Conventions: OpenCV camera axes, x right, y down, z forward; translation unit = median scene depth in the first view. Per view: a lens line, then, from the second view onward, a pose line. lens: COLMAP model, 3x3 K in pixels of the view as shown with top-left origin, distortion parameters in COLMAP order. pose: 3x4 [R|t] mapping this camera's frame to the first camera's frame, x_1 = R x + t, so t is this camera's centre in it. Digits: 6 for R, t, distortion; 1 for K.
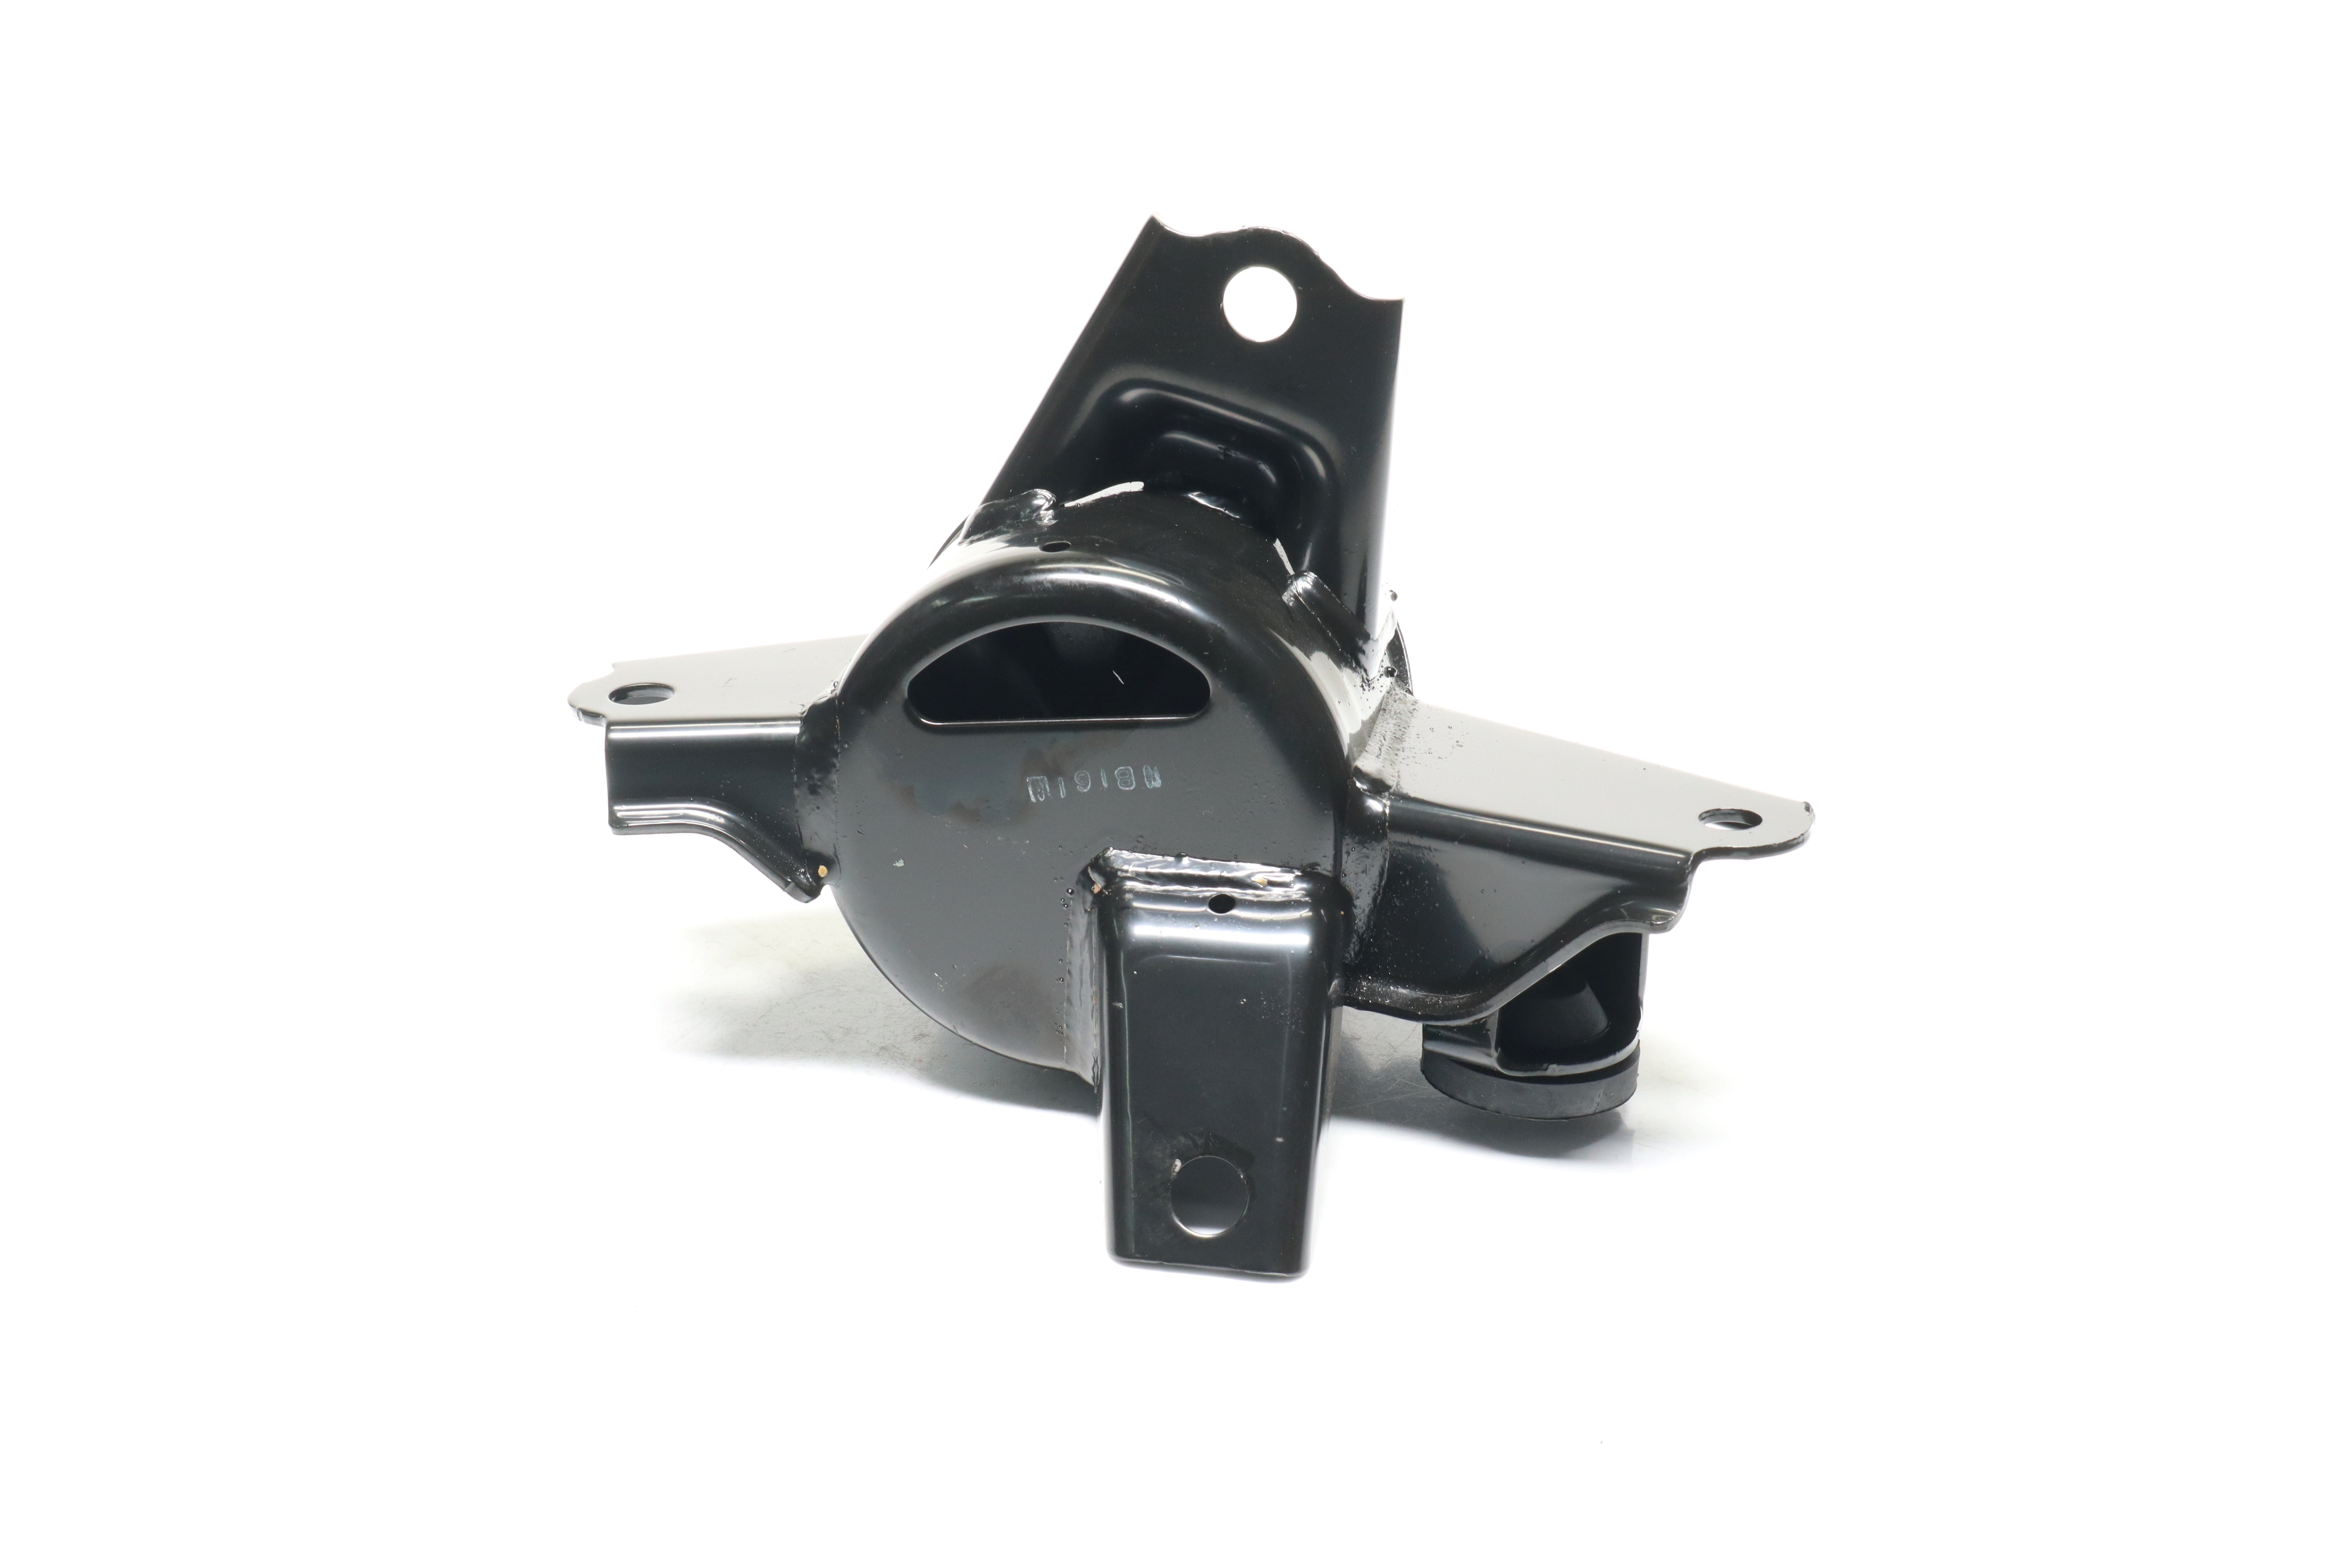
lens RADIAL K [[2032.1, 0, 1175.6], [0, 2032.1, 786.2], [0, 0, 1]] dist [0.000114, 0.000172]
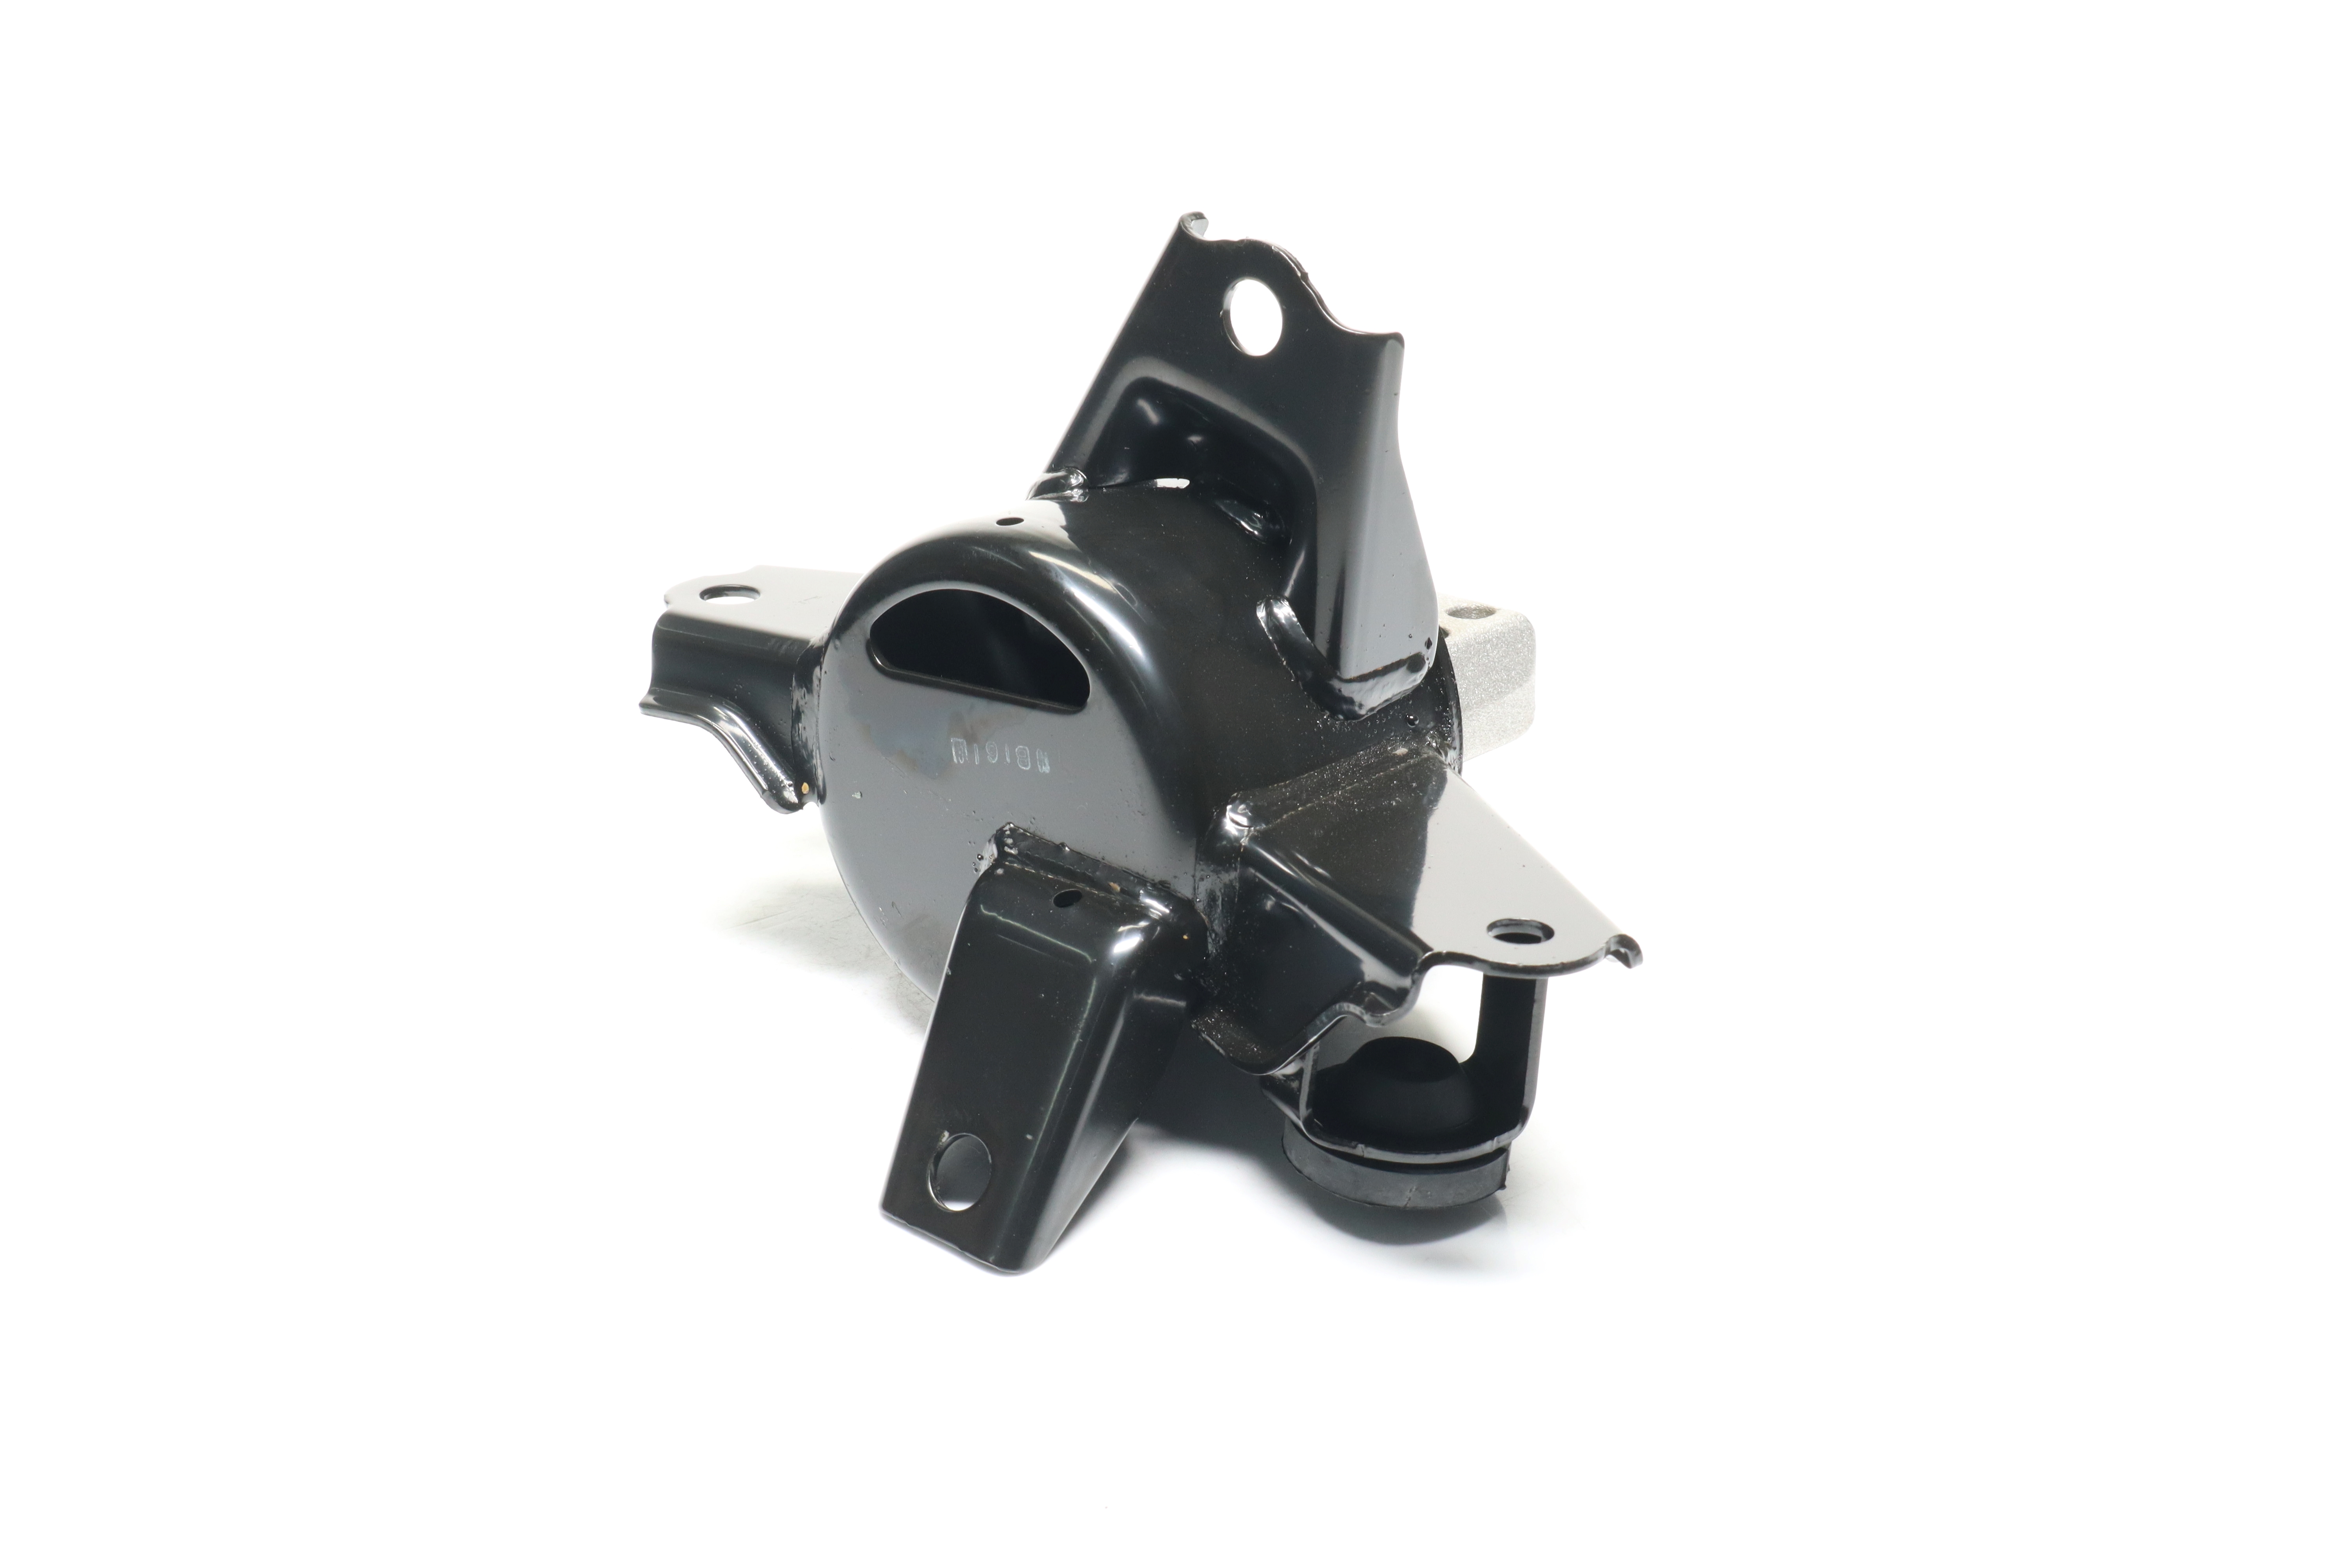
lens RADIAL K [[2032.1, 0, 1175.6], [0, 2032.1, 781.5], [0, 0, 1]] dist [0.000114, 0.000172]
pose [[0.938249, 0.218464, -0.268256, 0.312927], [-0.217670, 0.975462, 0.033084, -0.041399], [0.268901, 0.027351, 0.962779, 0.045874]]
